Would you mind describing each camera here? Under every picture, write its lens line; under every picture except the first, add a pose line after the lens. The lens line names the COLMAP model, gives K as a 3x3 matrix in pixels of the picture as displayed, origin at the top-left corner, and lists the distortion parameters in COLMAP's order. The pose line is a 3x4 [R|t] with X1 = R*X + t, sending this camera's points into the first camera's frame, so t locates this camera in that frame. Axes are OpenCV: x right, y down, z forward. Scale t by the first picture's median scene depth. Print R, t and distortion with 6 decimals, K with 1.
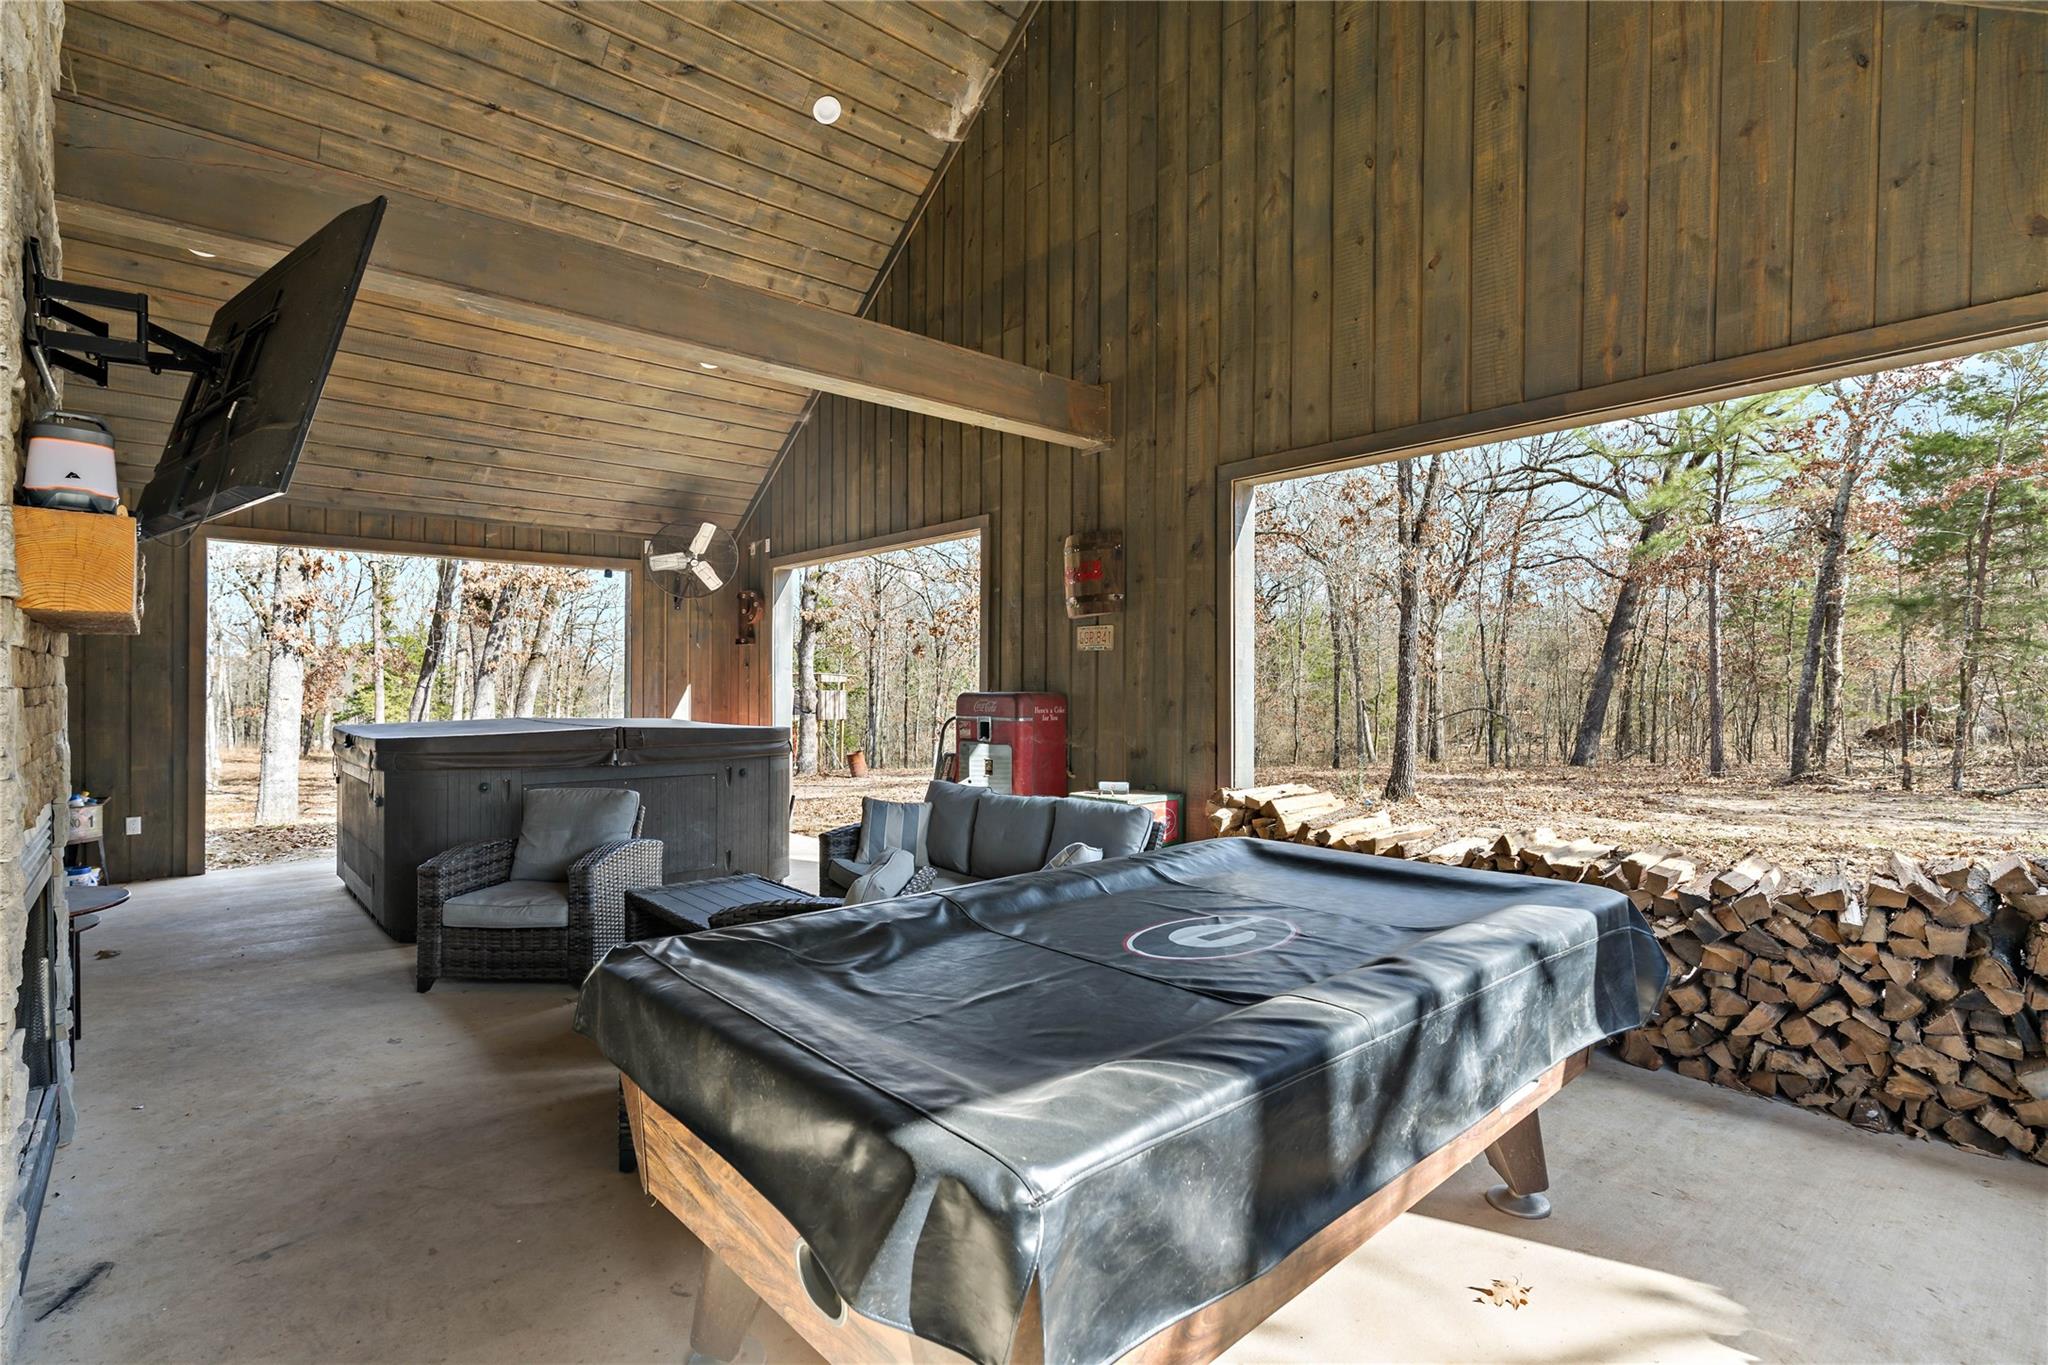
lens RADIAL K [[978.7, 0, 1024.7], [0, 978.7, 687.6], [0, 0, 1]] dist [0.000802, 0.000102]
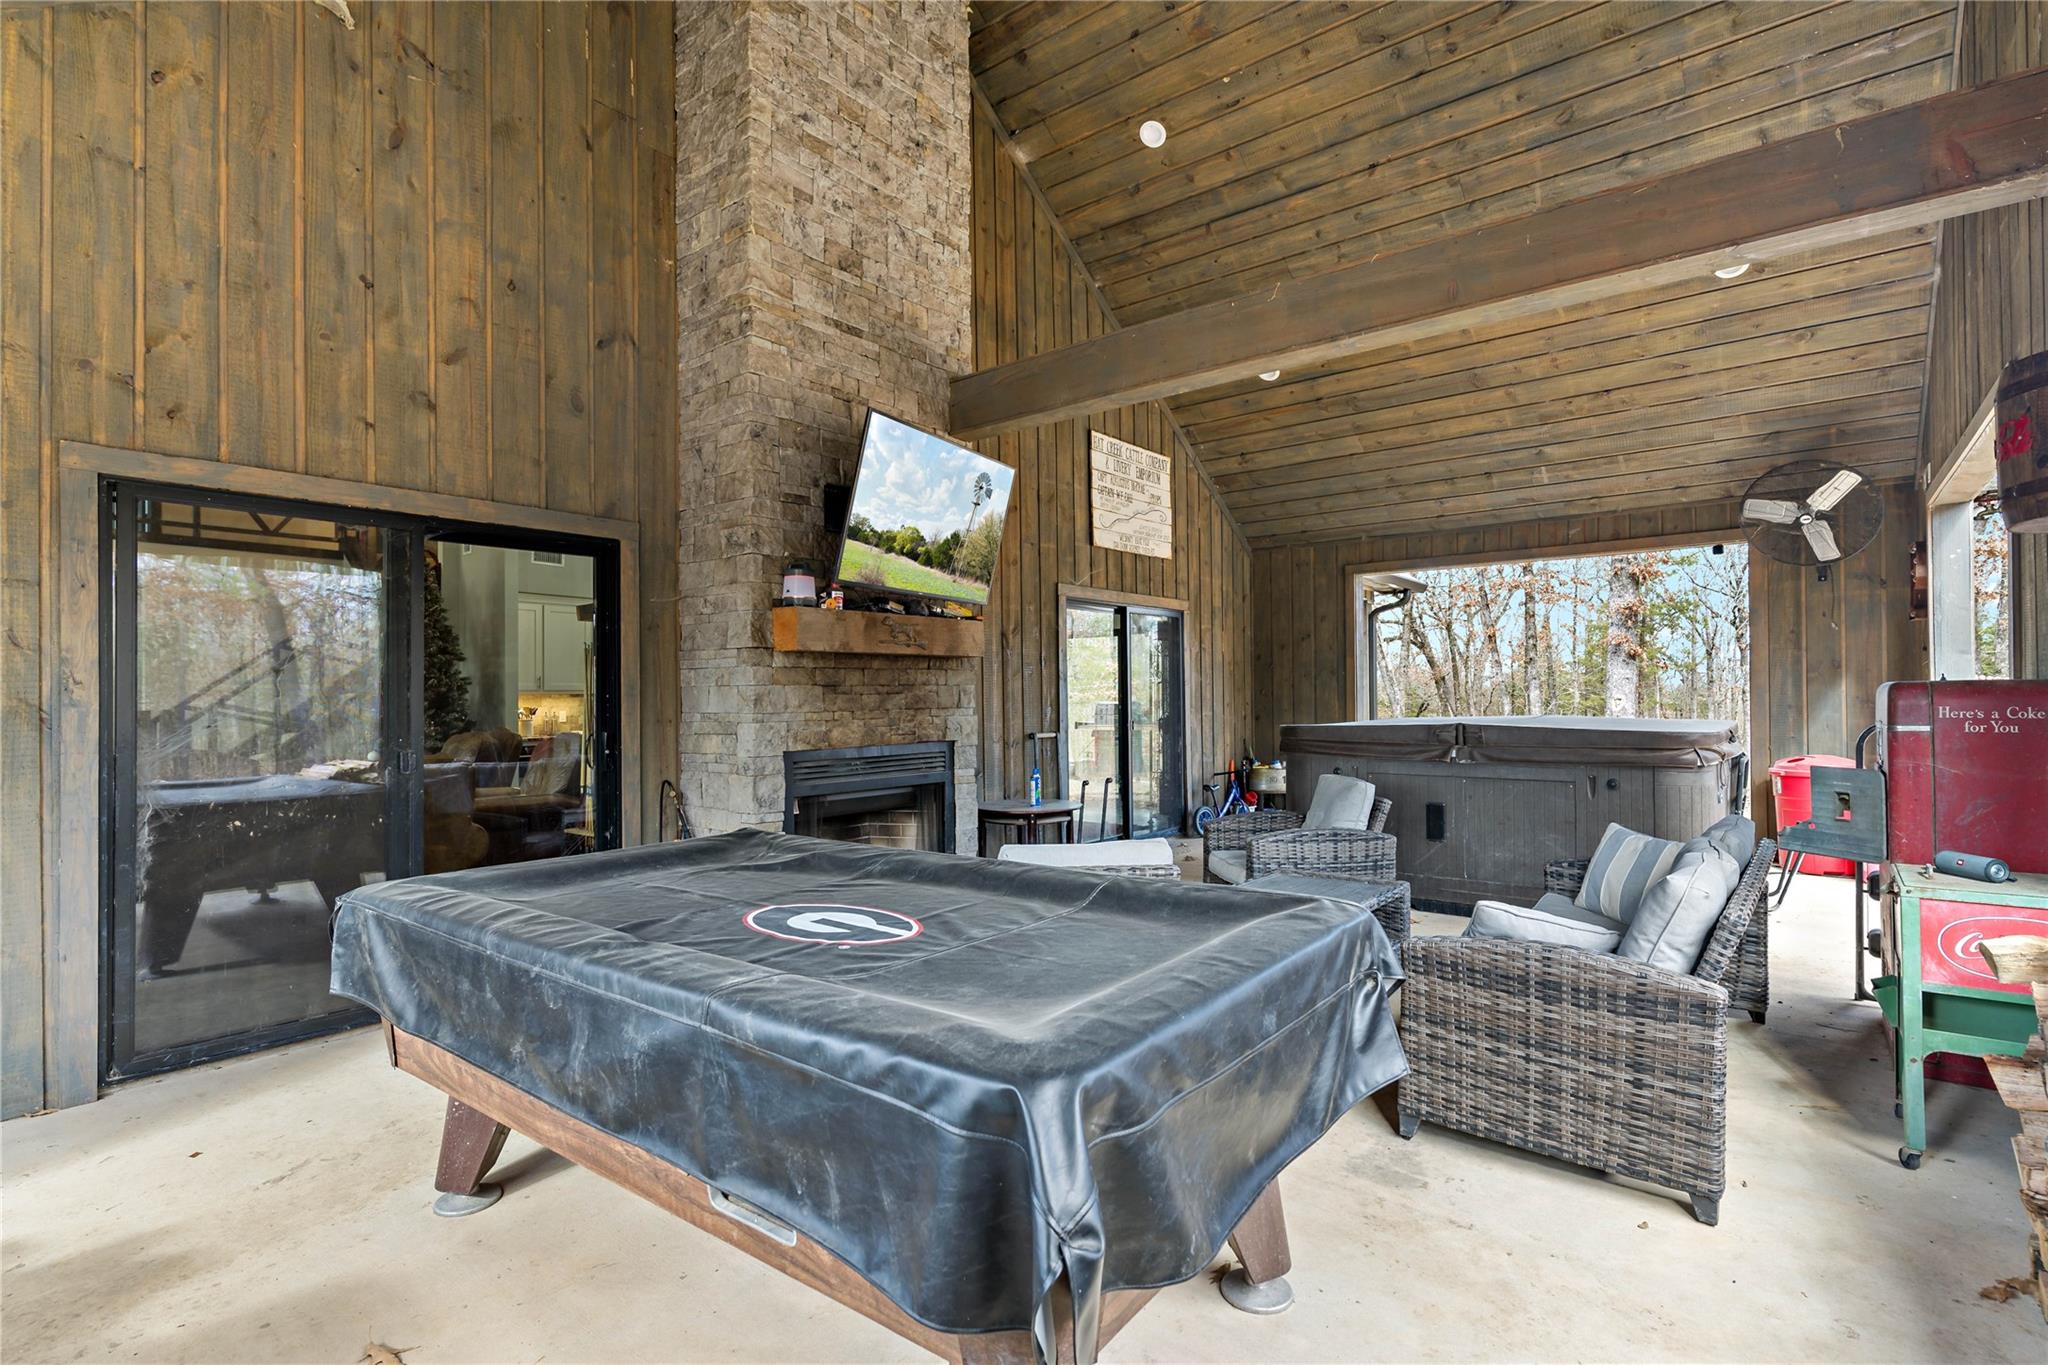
lens RADIAL K [[978.7, 0, 1023.7], [0, 978.7, 688.5], [0, 0, 1]] dist [0.000802, 0.000102]
pose [[0.167849, -0.009240, -0.985769, 0.397967], [0.007673, 0.999938, -0.008066, 0.008376], [0.985783, -0.006210, 0.167910, 0.338643]]
